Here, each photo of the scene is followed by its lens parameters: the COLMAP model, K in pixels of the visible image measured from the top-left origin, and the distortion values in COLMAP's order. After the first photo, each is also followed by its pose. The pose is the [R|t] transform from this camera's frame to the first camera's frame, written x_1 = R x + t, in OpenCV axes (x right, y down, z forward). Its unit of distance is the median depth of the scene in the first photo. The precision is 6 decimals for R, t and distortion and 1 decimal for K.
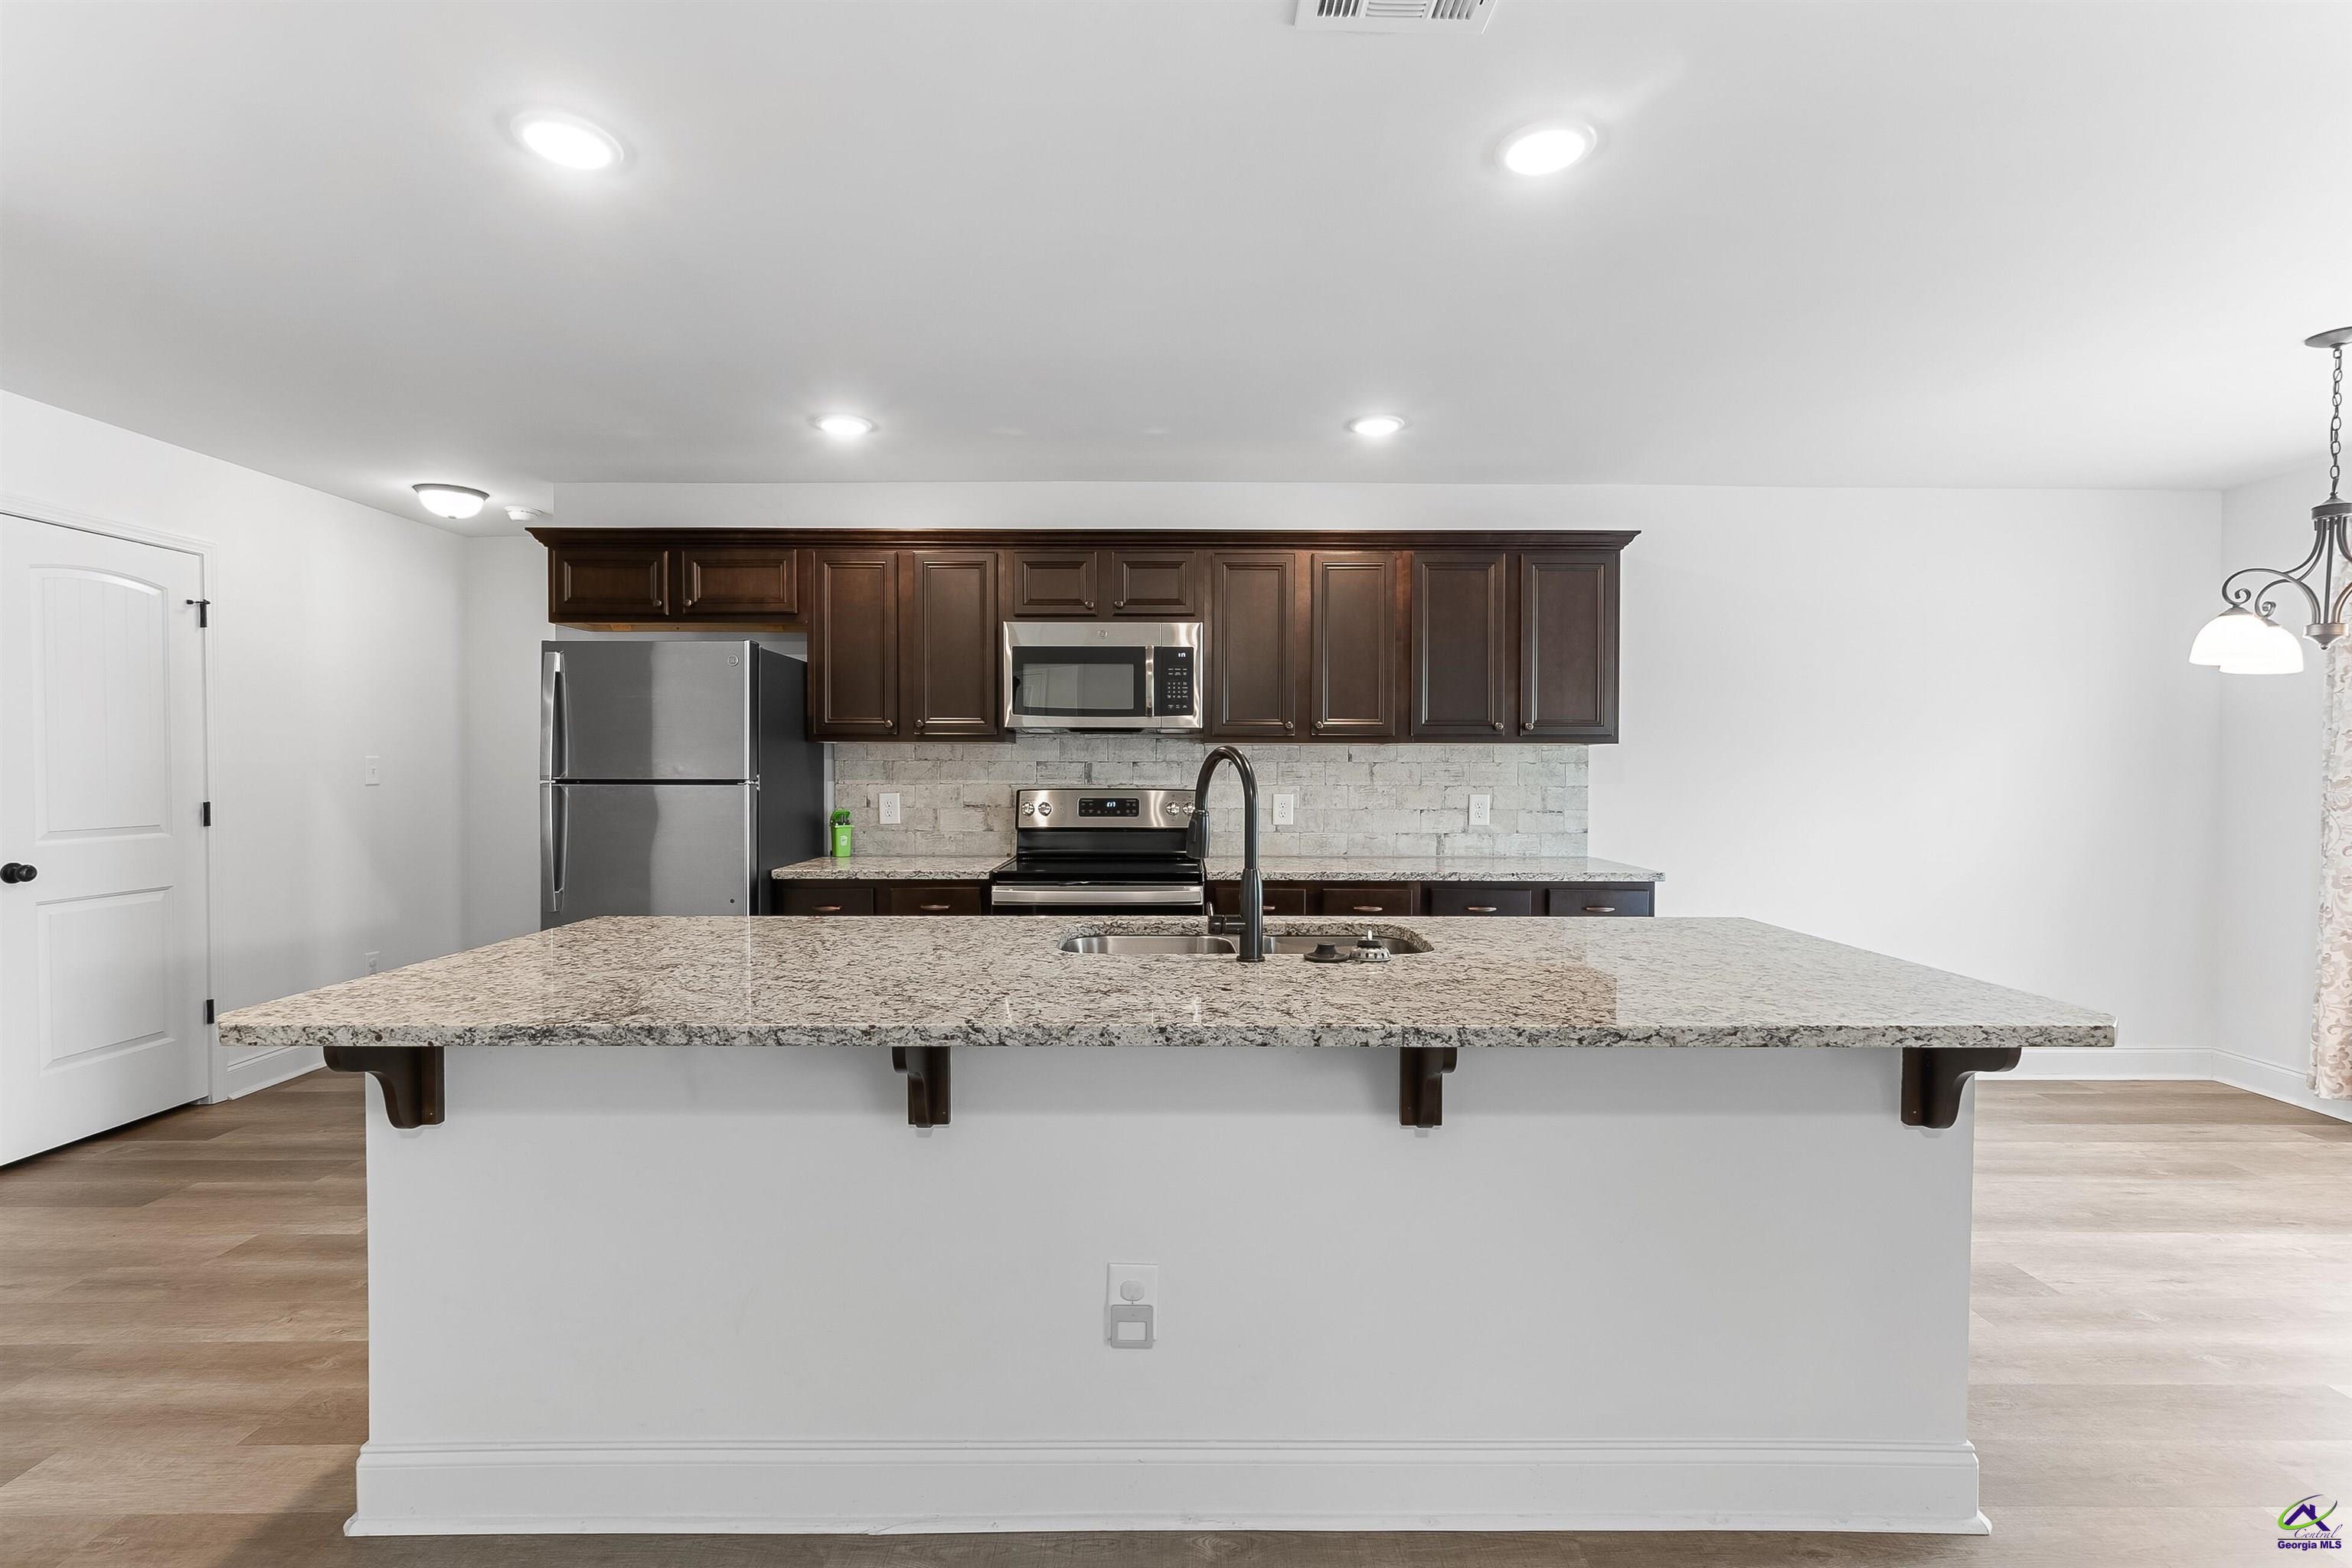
lens RADIAL K [[1054.6, 0, 1176.0], [0, 1054.6, 784.0], [0, 0, 1]] dist [-0.003135, 0.000373]
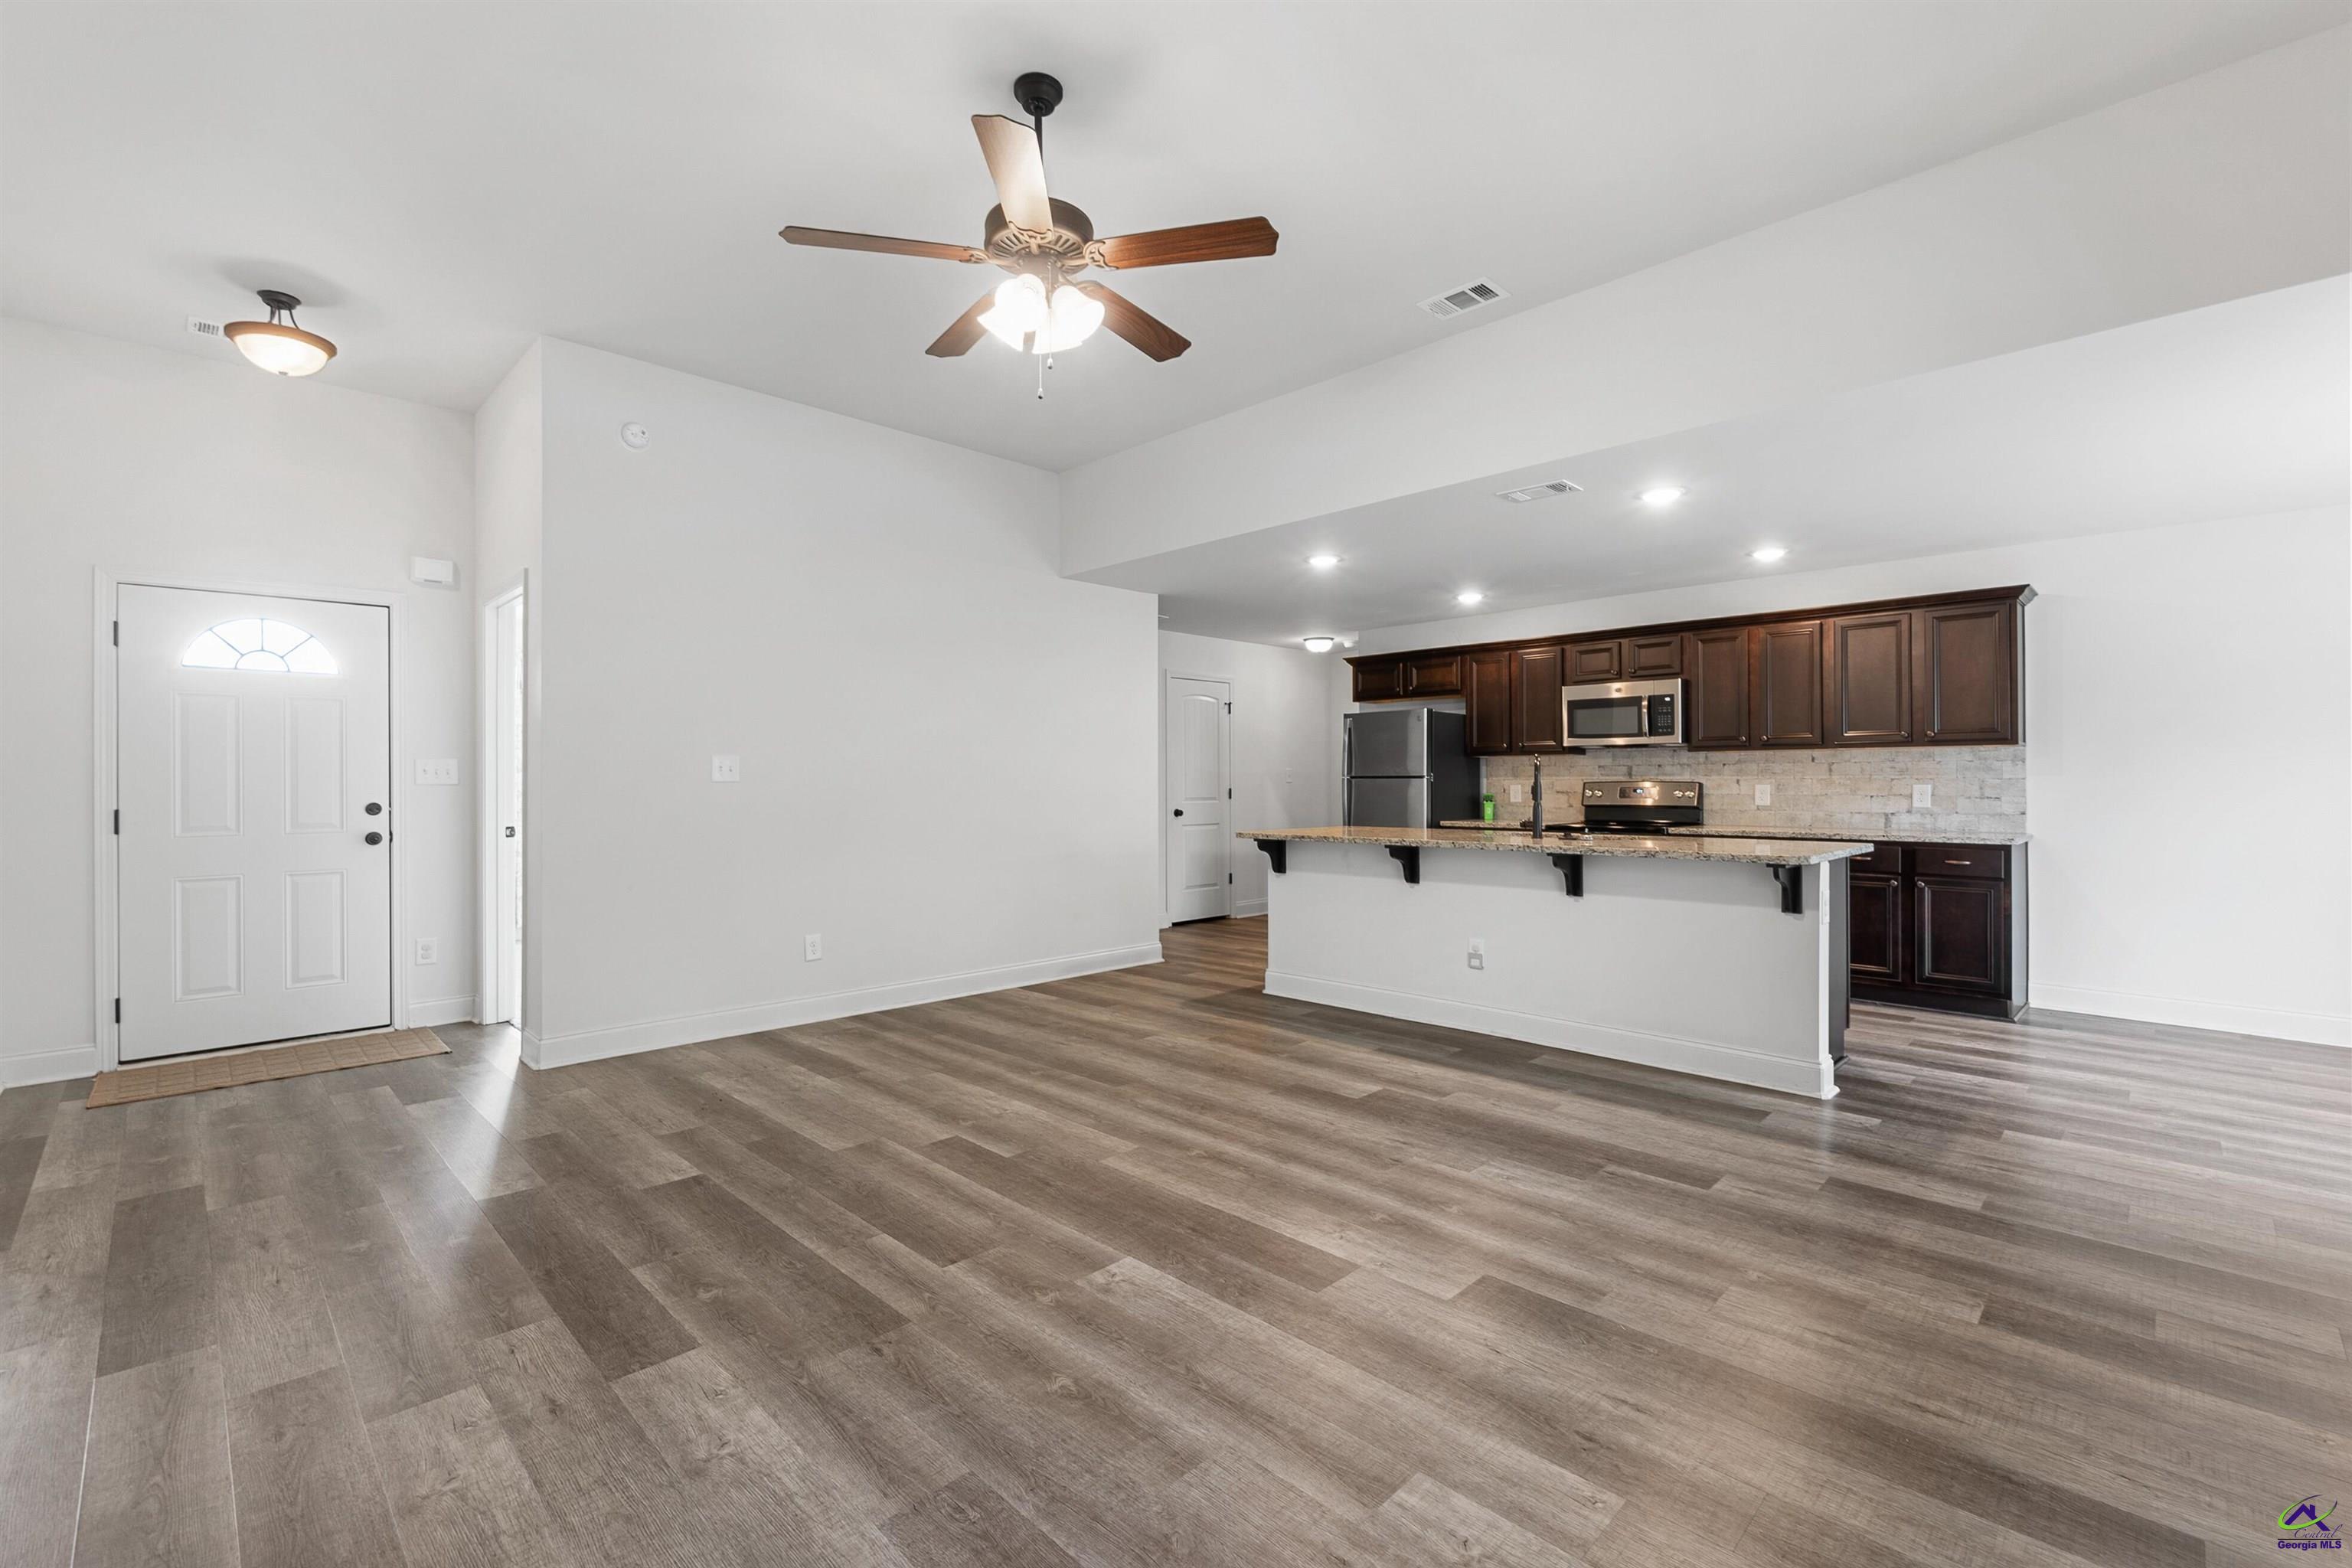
lens RADIAL K [[1010.0, 0, 1182.3], [0, 1010.0, 776.7], [0, 0, 1]] dist [-0.003247, 0.000185]
pose [[0.706549, -0.007832, -0.707621, 0.565280], [-0.008855, 0.999763, -0.019907, 0.036013], [0.707609, 0.020331, 0.706312, -0.630212]]
